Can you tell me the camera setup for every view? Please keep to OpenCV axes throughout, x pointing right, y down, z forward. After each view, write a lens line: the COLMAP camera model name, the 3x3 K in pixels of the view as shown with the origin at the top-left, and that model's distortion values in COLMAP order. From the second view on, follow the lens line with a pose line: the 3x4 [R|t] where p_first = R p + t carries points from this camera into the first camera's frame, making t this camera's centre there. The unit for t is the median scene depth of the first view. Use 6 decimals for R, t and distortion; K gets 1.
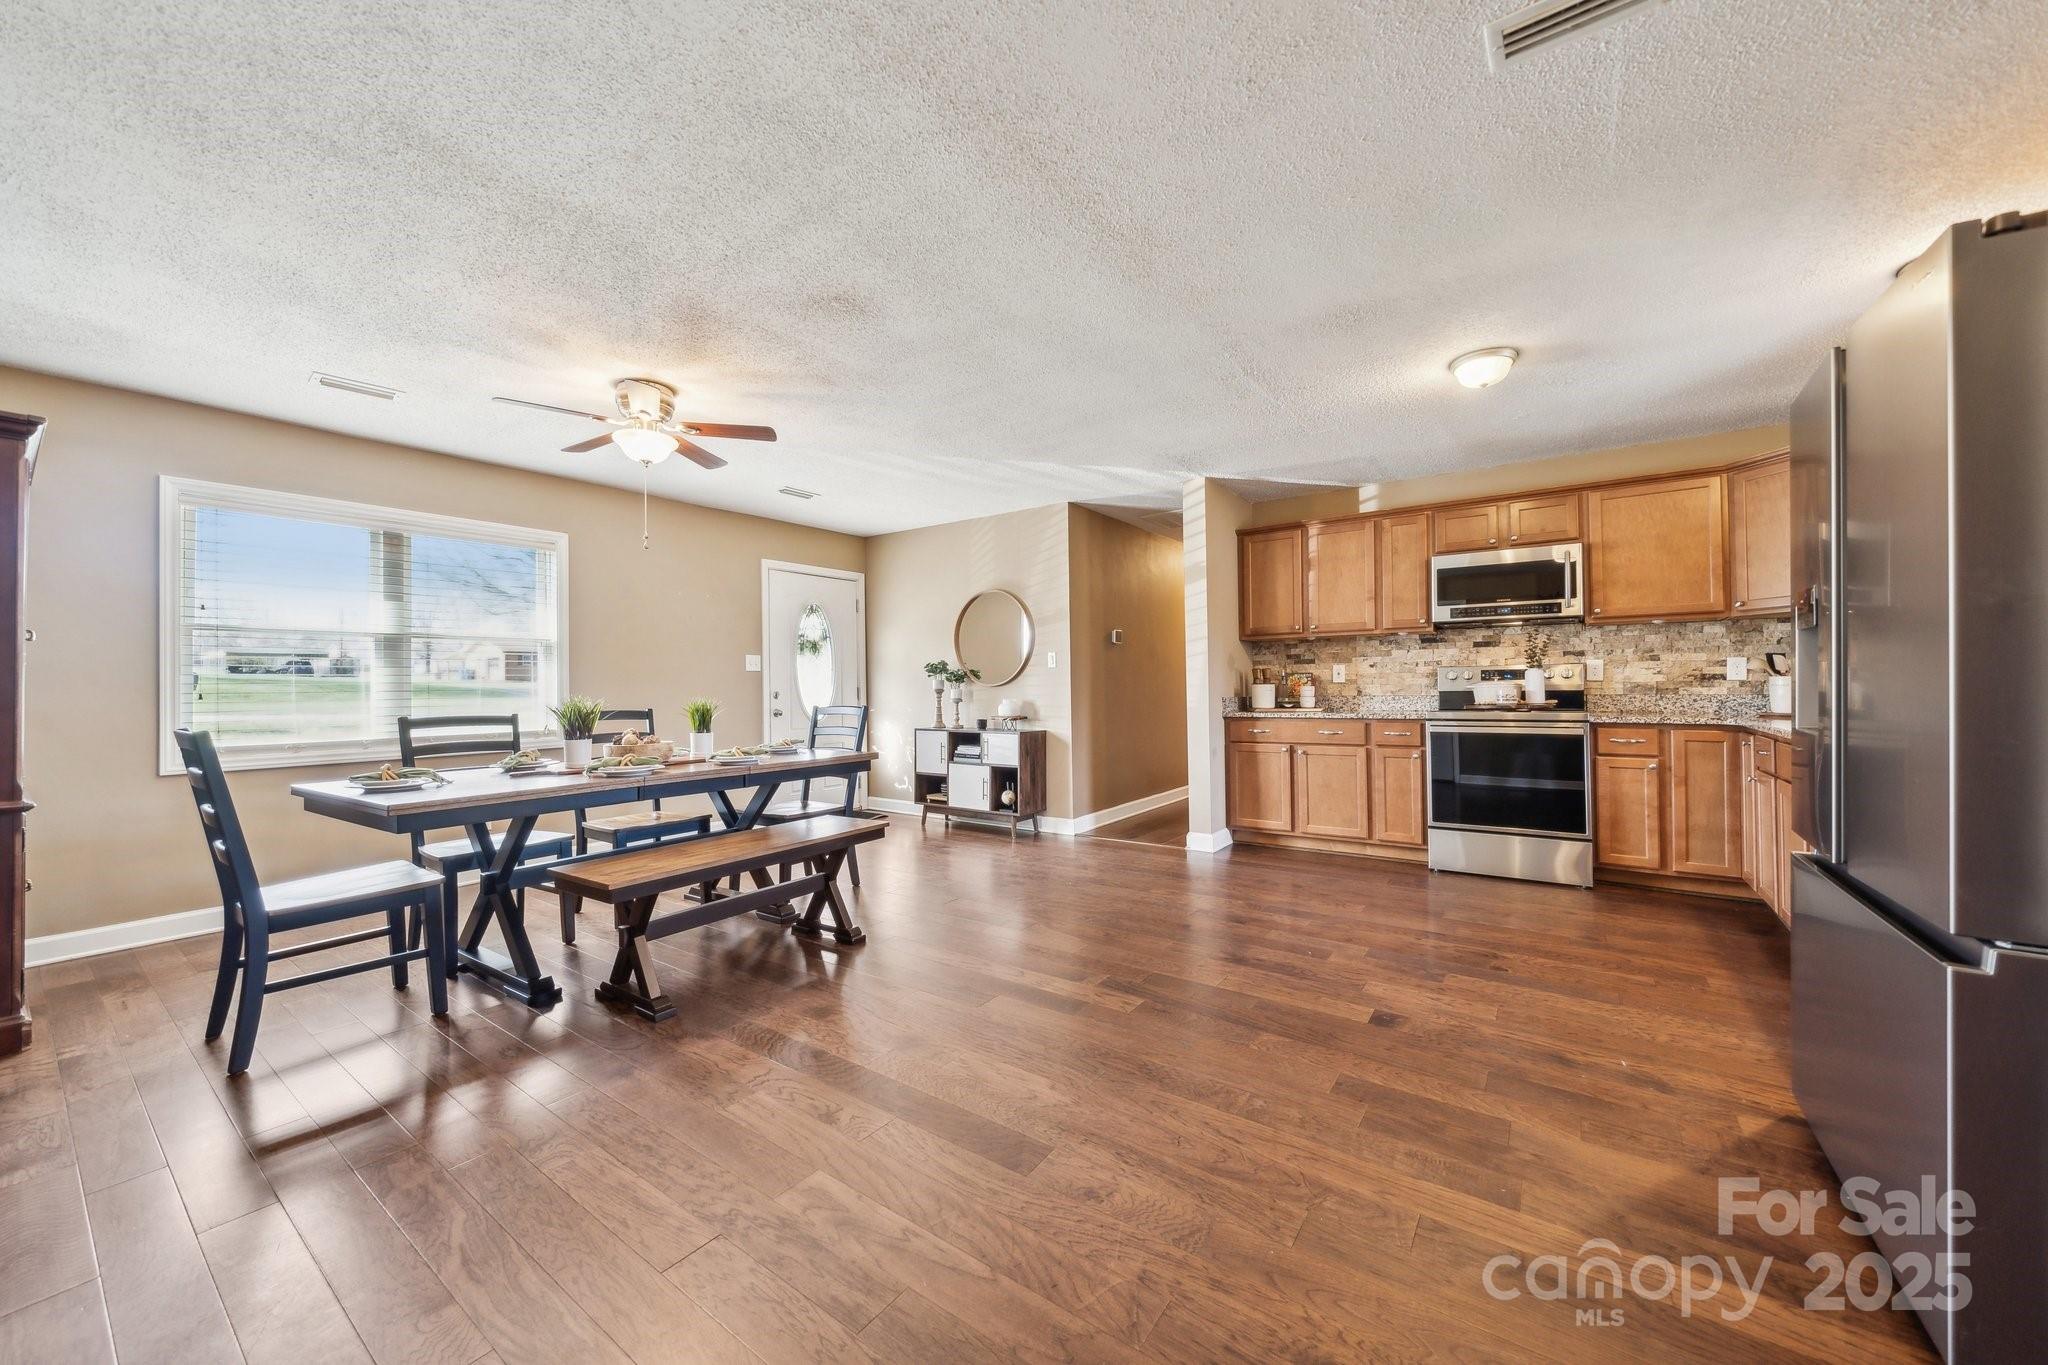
lens RADIAL K [[749.5, 0, 1036.3], [0, 749.5, 676.0], [0, 0, 1]] dist [-0.000569, -0.000281]
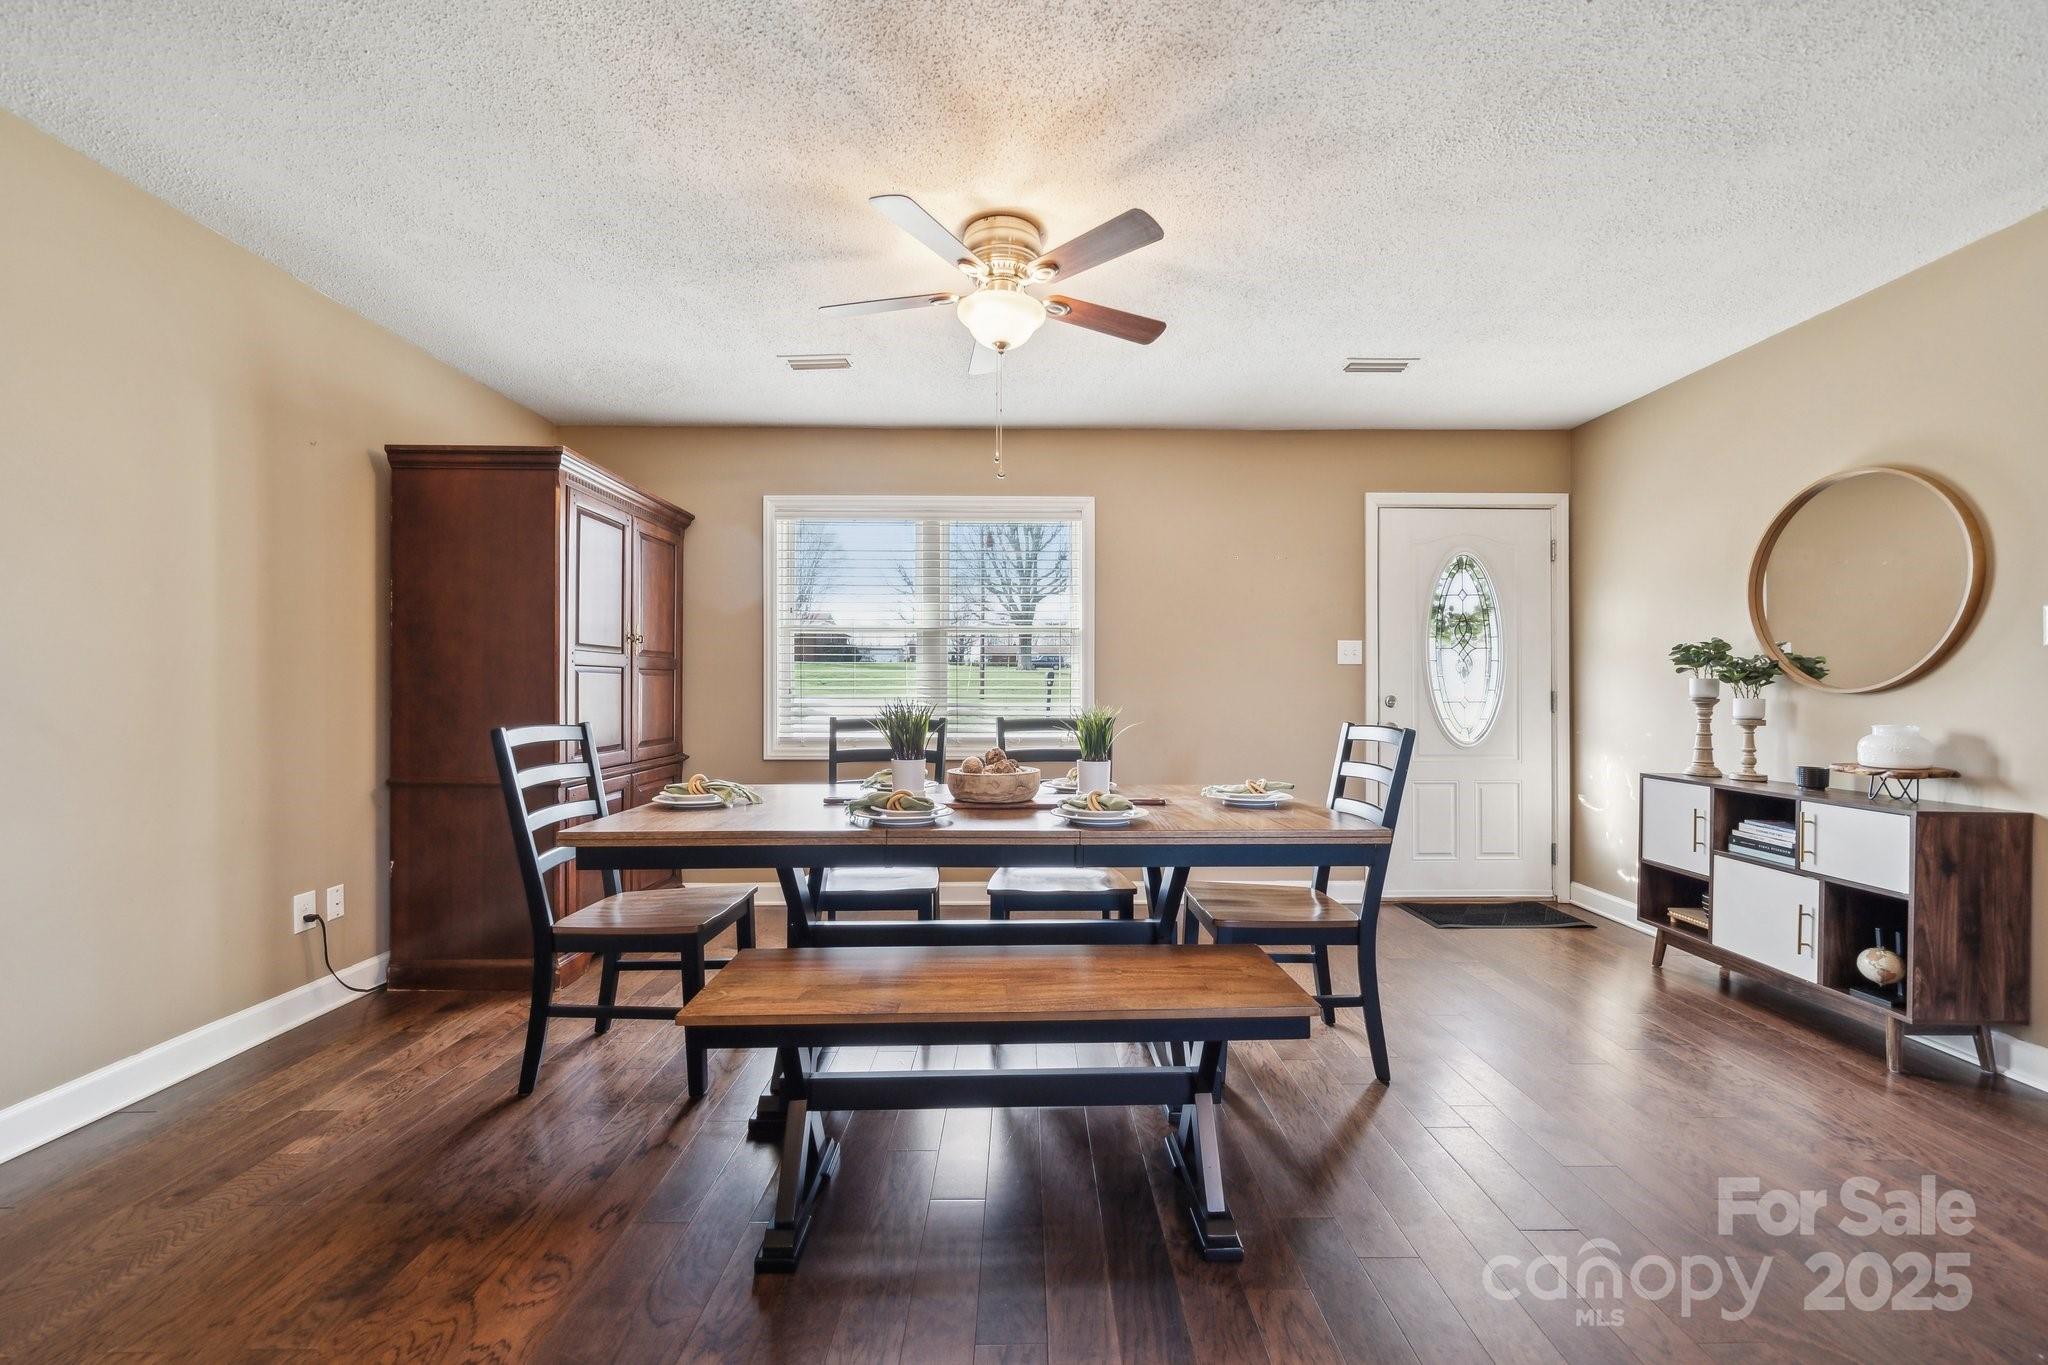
lens RADIAL K [[829.6, 0, 1036.1], [0, 829.6, 686.0], [0, 0, 1]] dist [0.000180, 0.000290]
pose [[0.590367, 0.009402, -0.807080, 0.060208], [0.000901, 0.999924, 0.012308, 0.003736], [0.807134, -0.007994, 0.590314, 0.398512]]
